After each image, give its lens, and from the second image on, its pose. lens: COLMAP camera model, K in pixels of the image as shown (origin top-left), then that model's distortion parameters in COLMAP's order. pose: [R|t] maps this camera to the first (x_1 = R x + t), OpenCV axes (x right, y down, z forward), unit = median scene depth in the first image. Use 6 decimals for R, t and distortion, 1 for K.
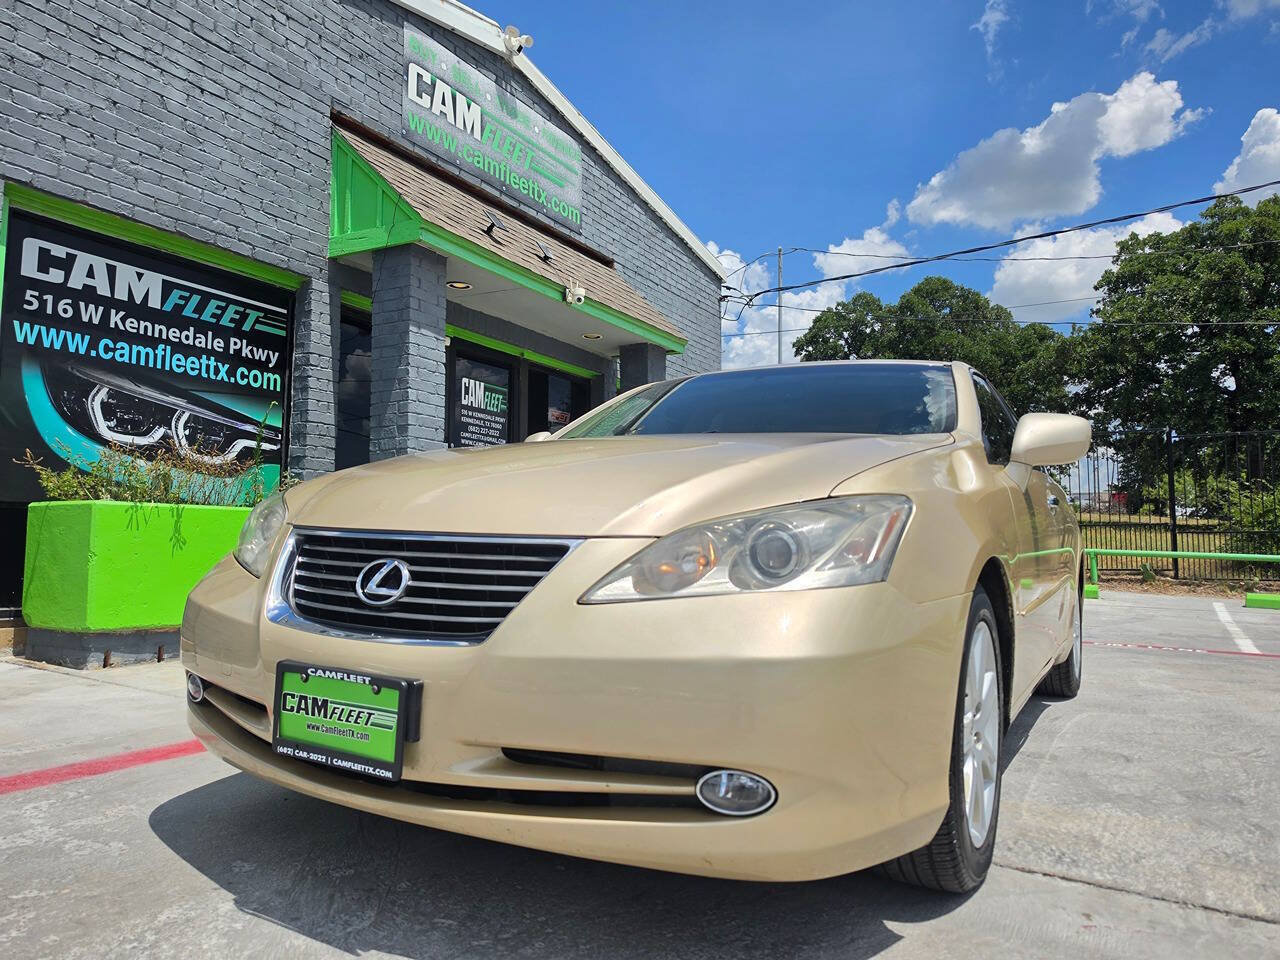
lens RADIAL K [[874.5, 0, 635.4], [0, 874.5, 480.8], [0, 0, 1]] dist [0.072924, -0.087334]
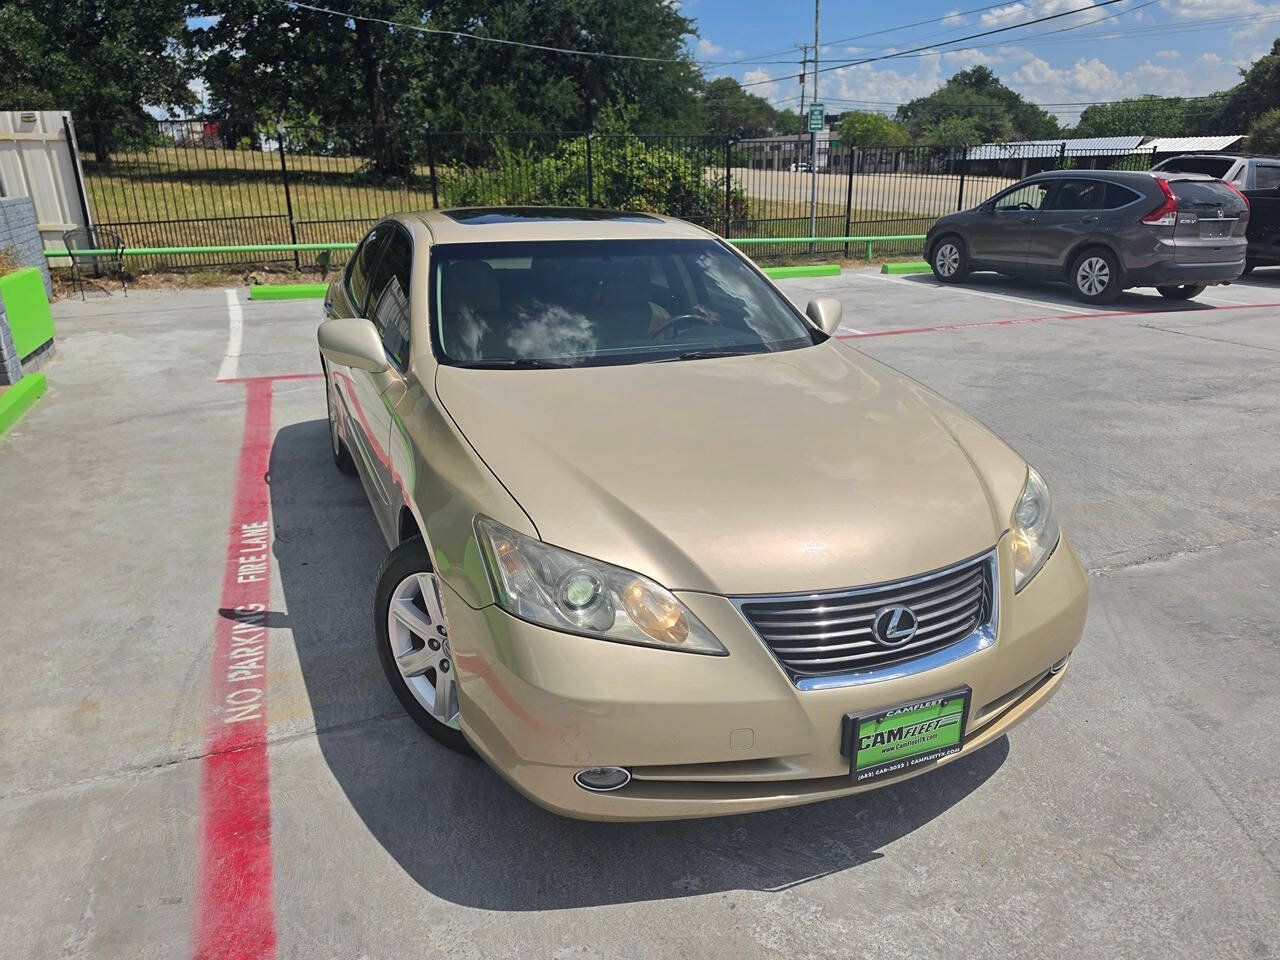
lens RADIAL K [[879.2, 0, 641.3], [0, 879.2, 490.2], [0, 0, 1]] dist [0.024059, -0.032918]
pose [[0.595777, -0.288418, 0.749576, -0.404899], [-0.036110, 0.922733, 0.383746, -0.153821], [-0.802337, -0.255694, 0.539328, 0.199240]]
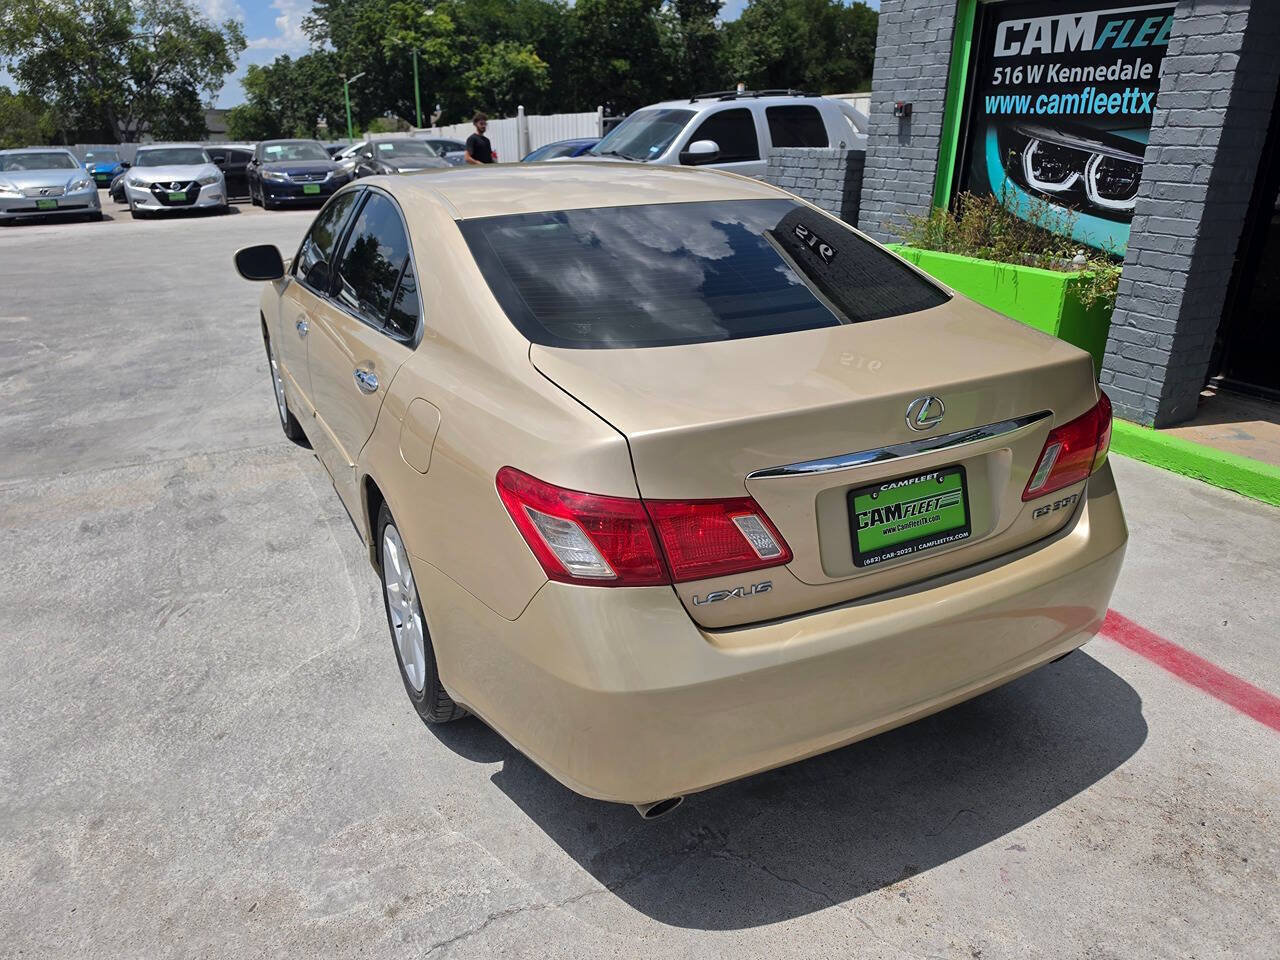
lens RADIAL K [[900.7, 0, 633.7], [0, 900.7, 476.8], [0, 0, 1]] dist [0.016446, -0.017917]
pose [[-0.537977, 0.285125, -0.793274, 0.683354], [0.042495, 0.949036, 0.312291, -0.073044], [0.841888, 0.134295, -0.522676, 1.130321]]
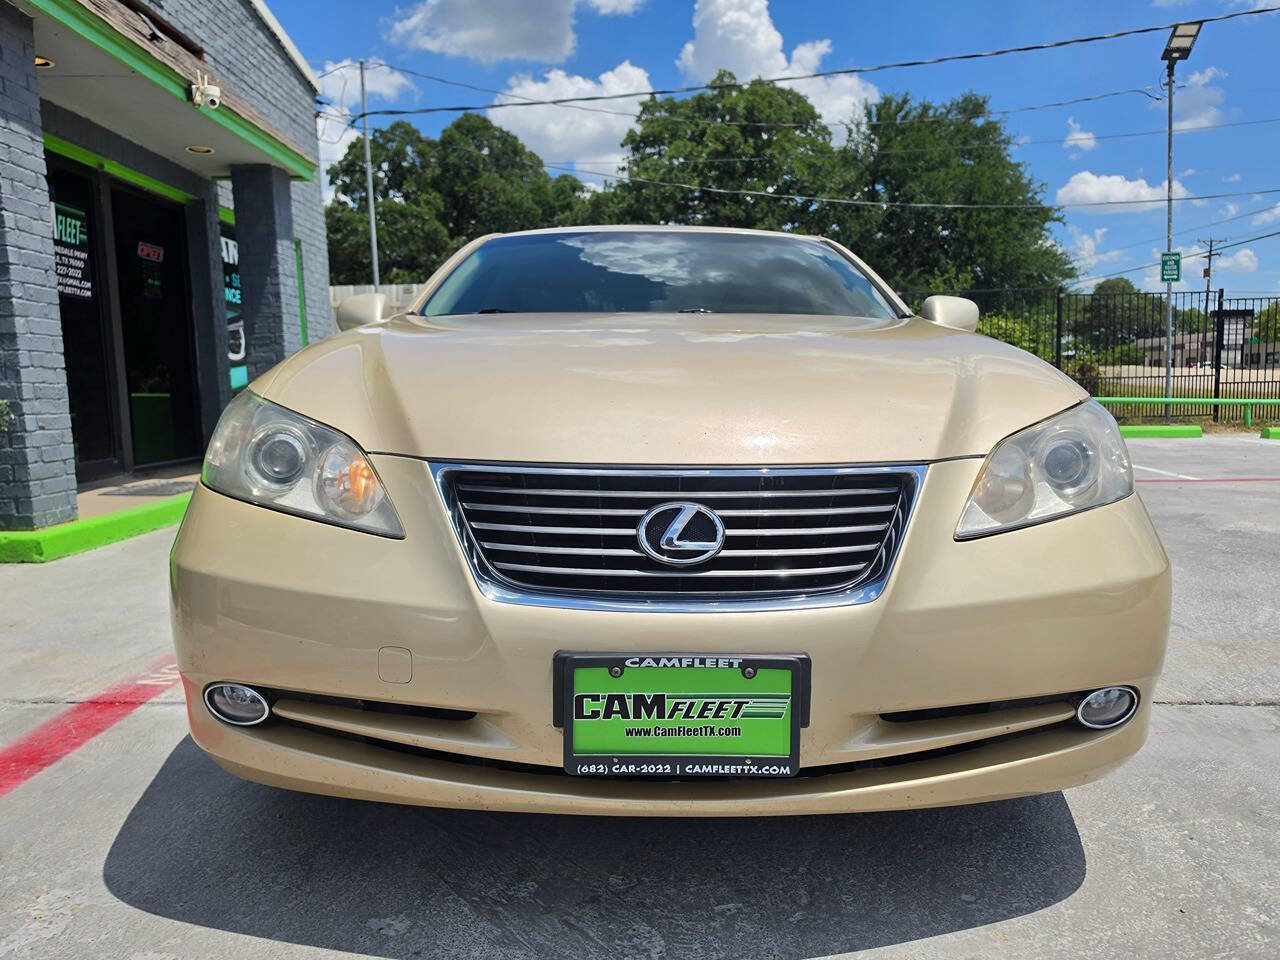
lens RADIAL K [[894.4, 0, 653.5], [0, 894.4, 481.6], [0, 0, 1]] dist [0.007672, -0.010965]
pose [[0.856057, -0.082235, 0.510298, -0.207344], [-0.006642, 0.985431, 0.169945, -0.017827], [-0.516839, -0.148872, 0.843039, 0.109007]]
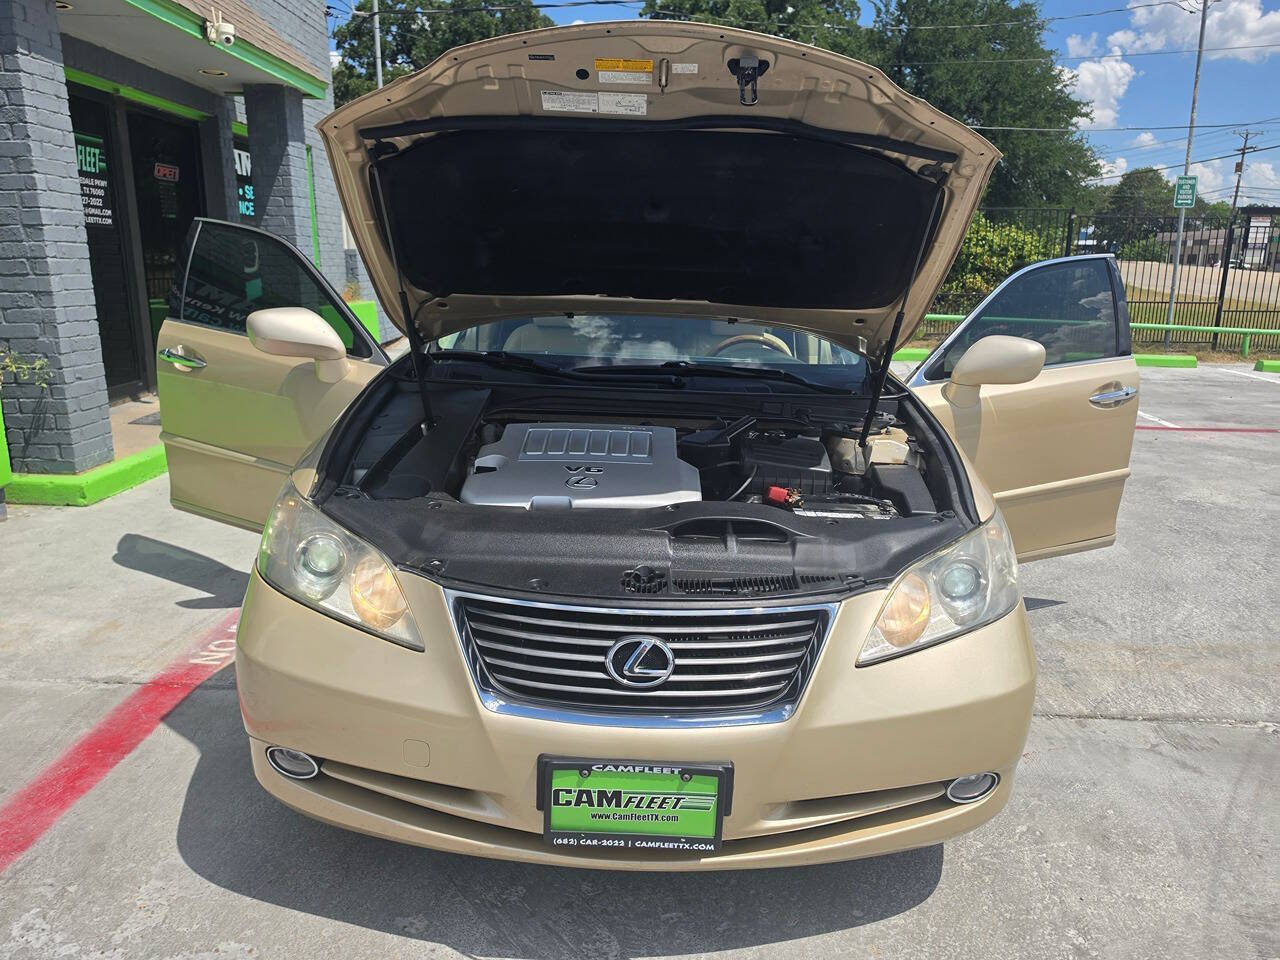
lens RADIAL K [[893.4, 0, 659.1], [0, 893.4, 469.3], [0, 0, 1]] dist [-0.007023, -0.000263]
pose [[0.860482, -0.113531, 0.496670, -0.218281], [-0.041364, 0.956070, 0.290207, -0.111857], [-0.507799, -0.270262, 0.817985, 0.070951]]
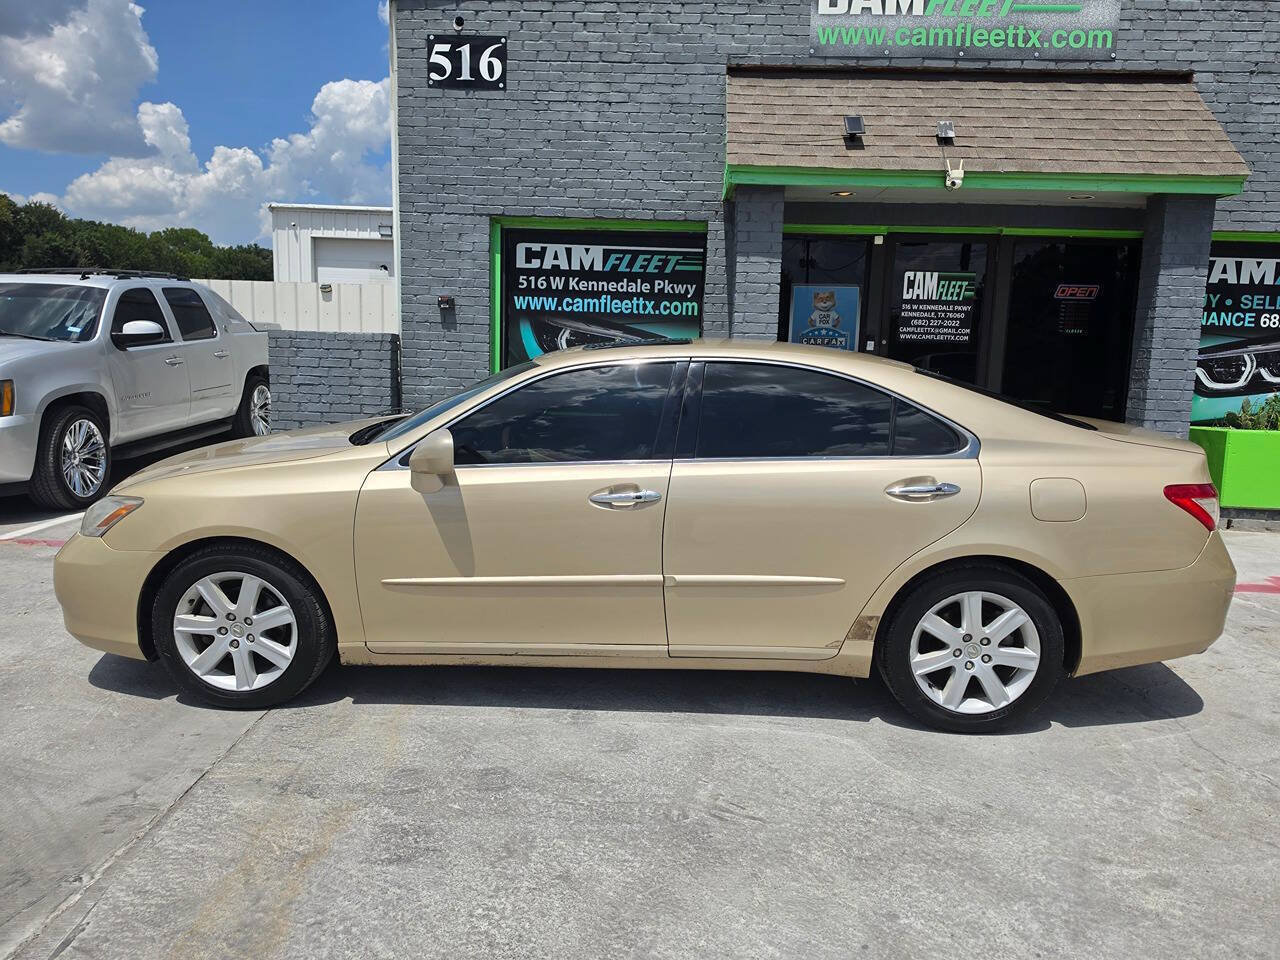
lens RADIAL K [[891.6, 0, 658.7], [0, 891.6, 472.4], [0, 0, 1]] dist [0.105344, -0.153608]
pose [[0.495721, 0.120006, -0.860150, 0.806477], [0.041894, 0.985950, 0.161702, -0.096989], [0.867471, -0.116195, 0.483729, 0.313072]]
